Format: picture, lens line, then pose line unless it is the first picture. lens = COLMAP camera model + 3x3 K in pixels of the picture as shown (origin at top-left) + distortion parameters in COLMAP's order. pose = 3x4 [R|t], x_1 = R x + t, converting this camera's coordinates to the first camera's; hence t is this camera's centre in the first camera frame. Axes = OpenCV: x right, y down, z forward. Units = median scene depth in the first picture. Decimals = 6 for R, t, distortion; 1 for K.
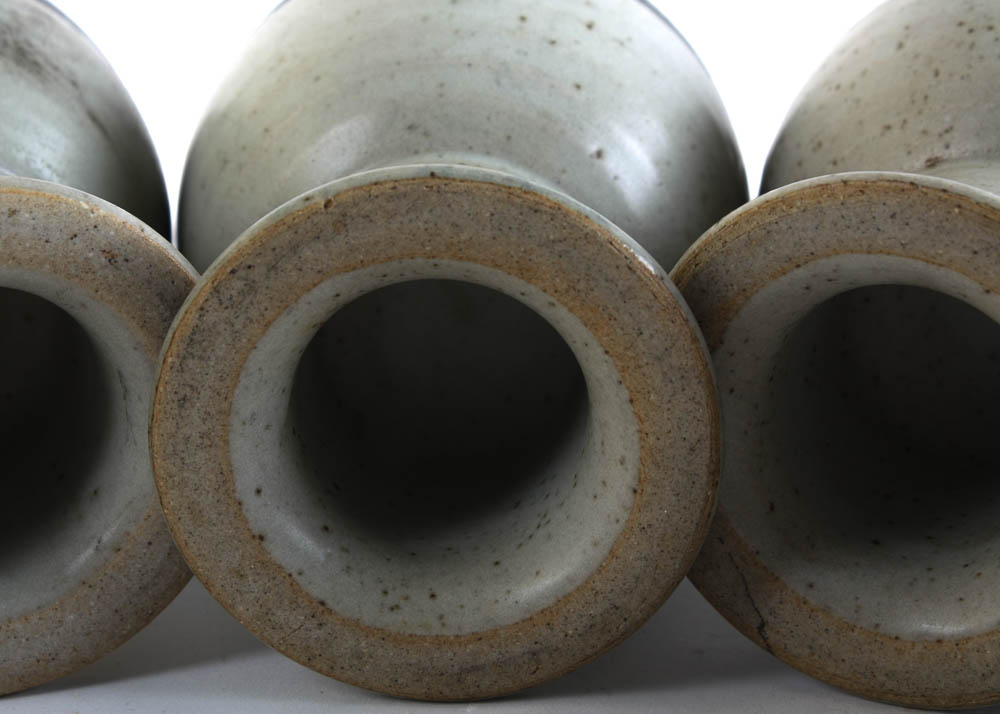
lens RADIAL K [[2748.1, 0, 423.5], [0, 2748.1, 356.9], [0, 0, 1]] dist [0.061926, 0.255961]
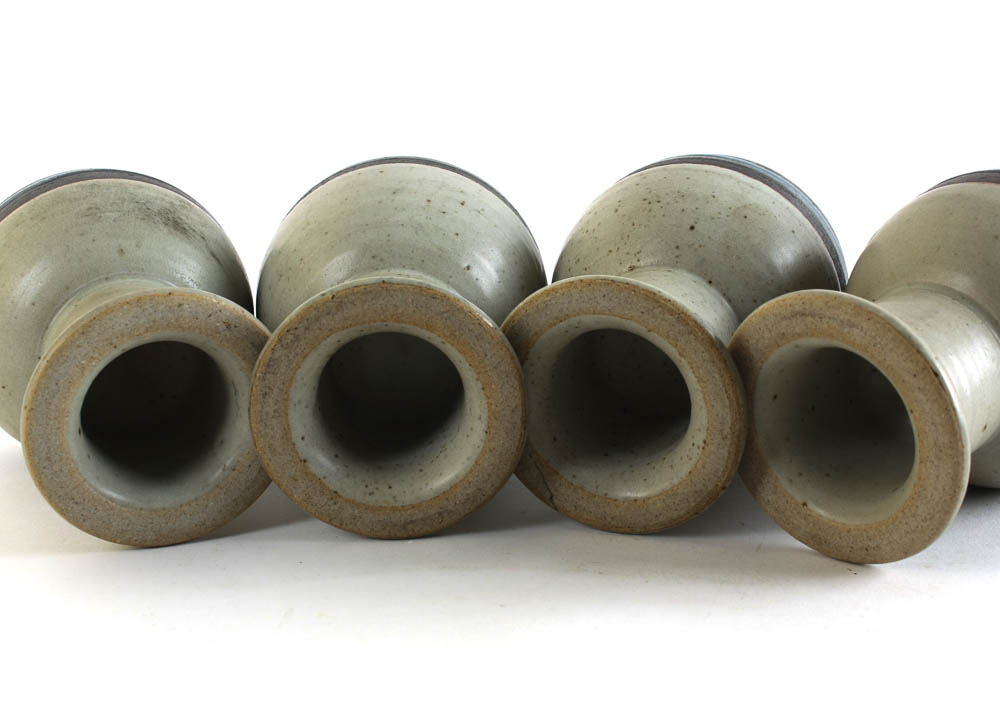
lens RADIAL K [[1783.5, 0, 515.2], [0, 1783.5, 355.7], [0, 0, 1]] dist [-0.039454, 0.079072]
pose [[0.997539, -0.027132, 0.064646, 0.013178], [0.028089, 0.999508, -0.013938, 0.010481], [-0.064237, 0.015719, 0.997811, -0.328010]]
